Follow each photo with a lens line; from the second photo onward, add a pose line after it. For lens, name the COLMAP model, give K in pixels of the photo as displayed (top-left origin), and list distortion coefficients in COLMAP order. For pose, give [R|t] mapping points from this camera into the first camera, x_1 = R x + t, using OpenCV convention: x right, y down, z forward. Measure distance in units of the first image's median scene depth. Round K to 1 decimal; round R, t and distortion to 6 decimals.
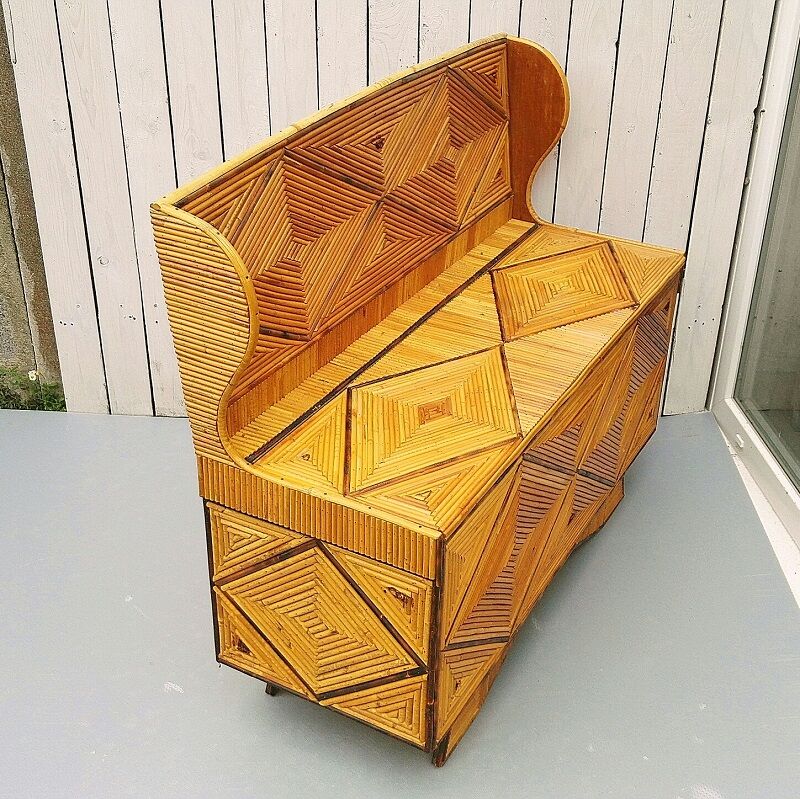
lens RADIAL K [[1182.8, 0, 422.0], [0, 1182.8, 404.0], [0, 0, 1]] dist [0.008228, 0.000000]
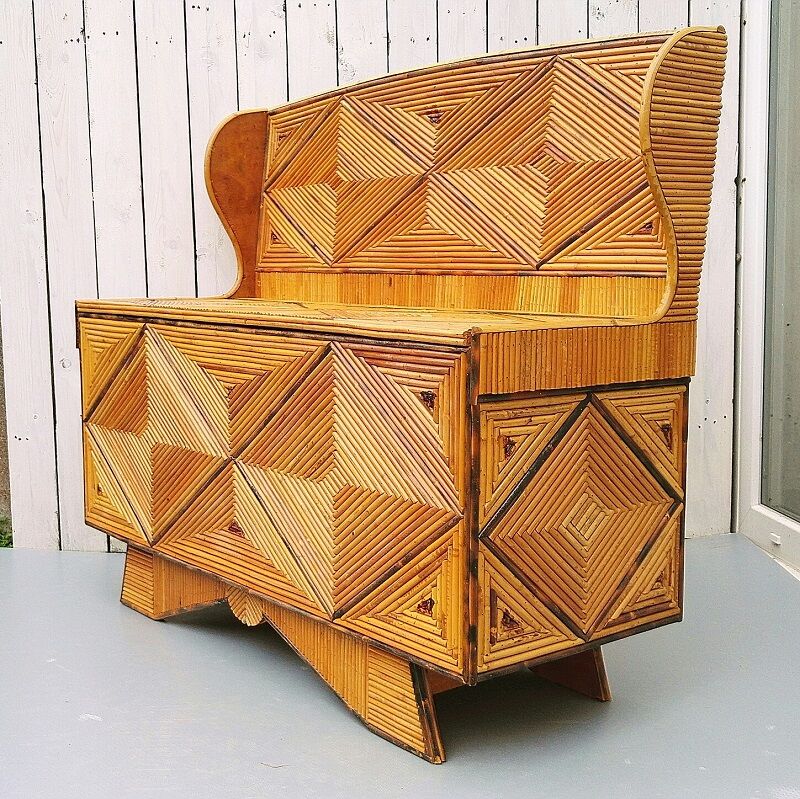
lens RADIAL K [[1182.8, 0, 359.8], [0, 1182.8, 398.6], [0, 0, 1]] dist [0.008228, 0.000000]
pose [[-0.414129, 0.077533, -0.906910, 0.946701], [-0.481381, 0.826967, 0.290515, -0.294865], [0.772509, 0.556879, -0.305148, 1.440141]]
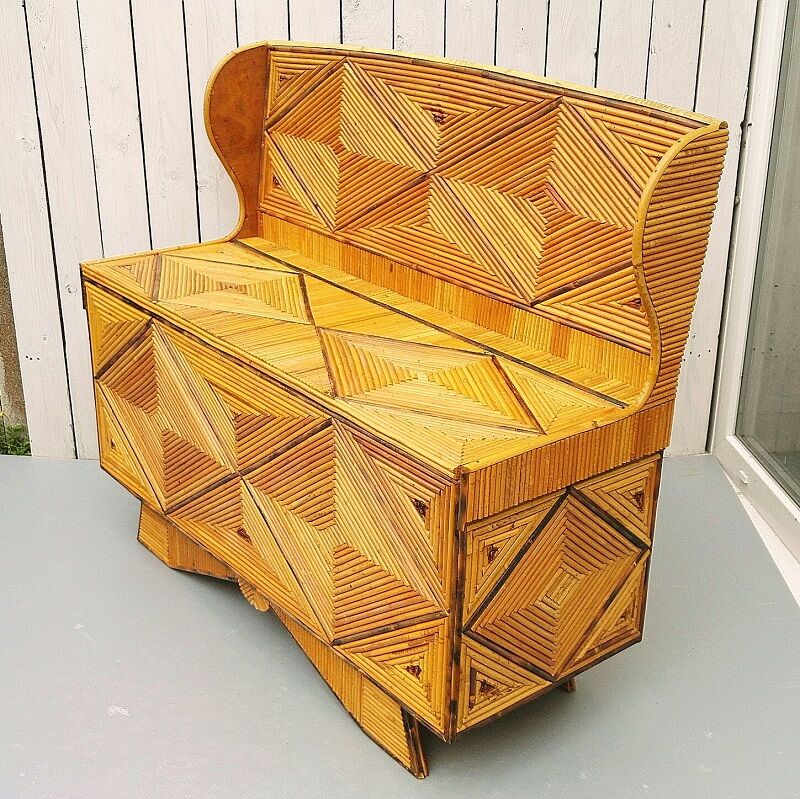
lens RADIAL K [[1182.8, 0, 402.0], [0, 1182.8, 407.9], [0, 0, 1]] dist [0.008228, 0.000000]
pose [[-0.389044, 0.325268, -0.861885, 0.936022], [-0.506180, 0.706223, 0.495006, -0.541357], [0.769693, 0.628848, -0.110108, 1.284069]]
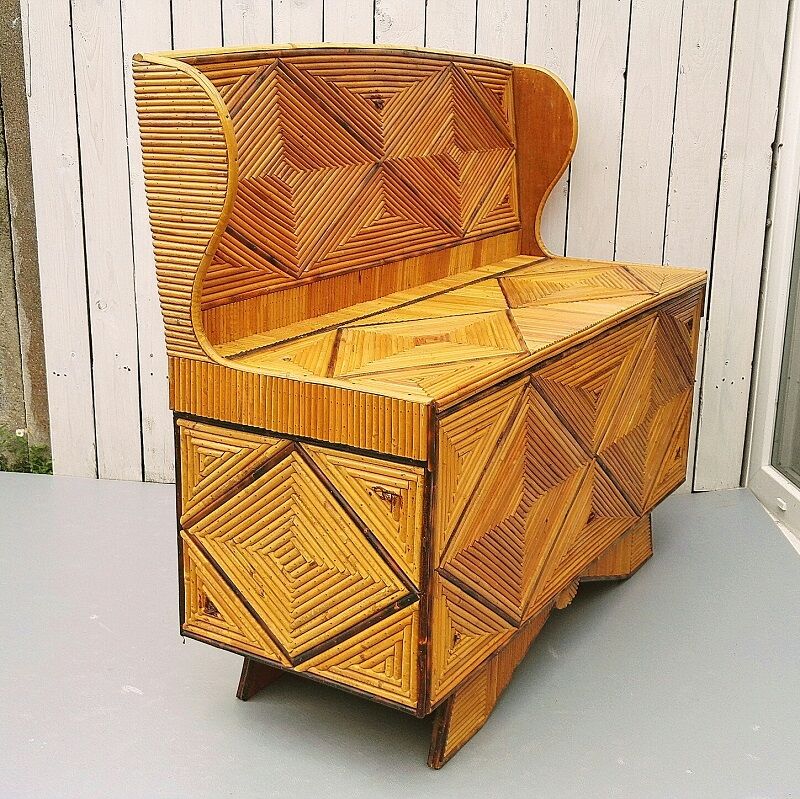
lens RADIAL K [[1182.8, 0, 355.4], [0, 1182.8, 400.9], [0, 0, 1]] dist [0.008228, 0.000000]
pose [[0.997042, 0.003746, -0.076768, 0.021307], [-0.024001, 0.964039, -0.264676, 0.285284], [0.073015, 0.265735, 0.961277, 0.130425]]
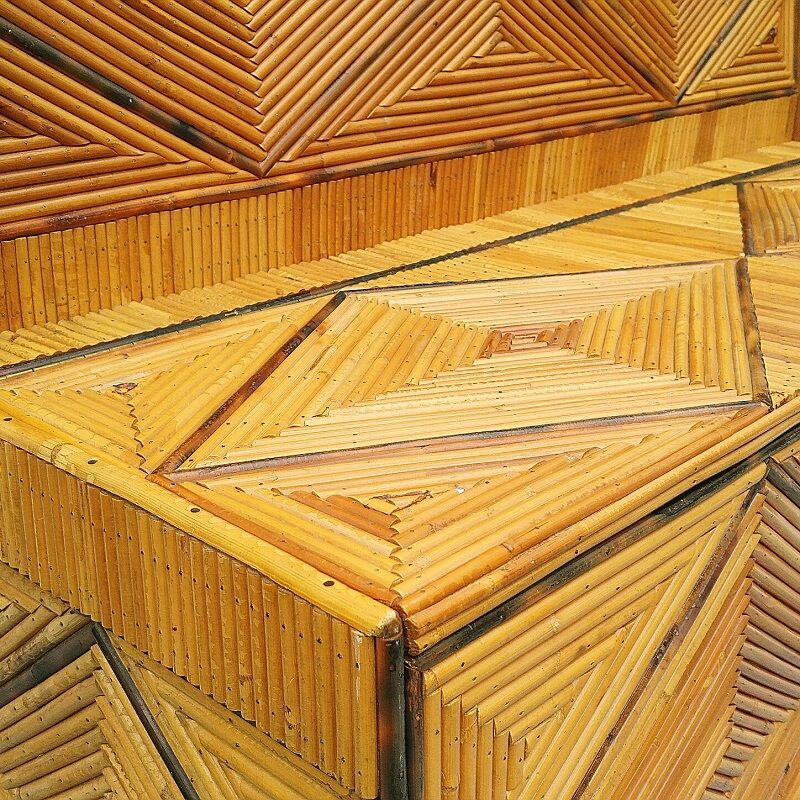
lens RADIAL K [[1182.8, 0, 407.4], [0, 1182.8, 399.4], [0, 0, 1]] dist [0.008228, 0.000000]
pose [[0.965720, 0.074179, -0.248762, 0.065375], [-0.116980, 0.979841, -0.161949, 0.087205], [0.231734, 0.185498, 0.954929, 0.620982]]
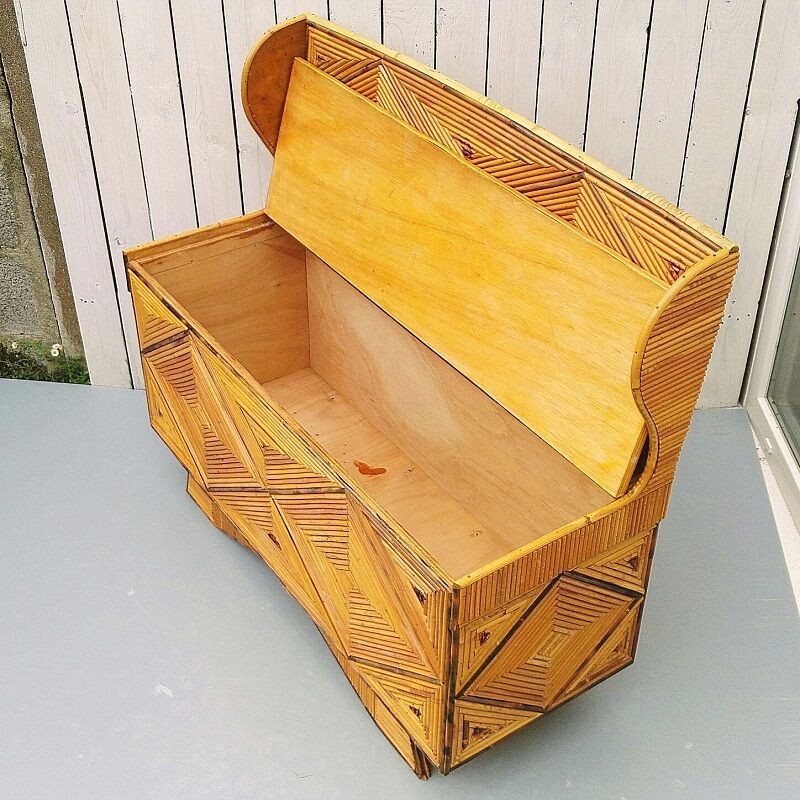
lens RADIAL K [[1182.8, 0, 398.0], [0, 1182.8, 411.2], [0, 0, 1]] dist [0.008228, 0.000000]
pose [[-0.463278, 0.503636, -0.729194, 0.838742], [-0.480177, 0.548916, 0.684193, -0.770408], [0.744851, 0.667114, -0.012467, 1.155029]]
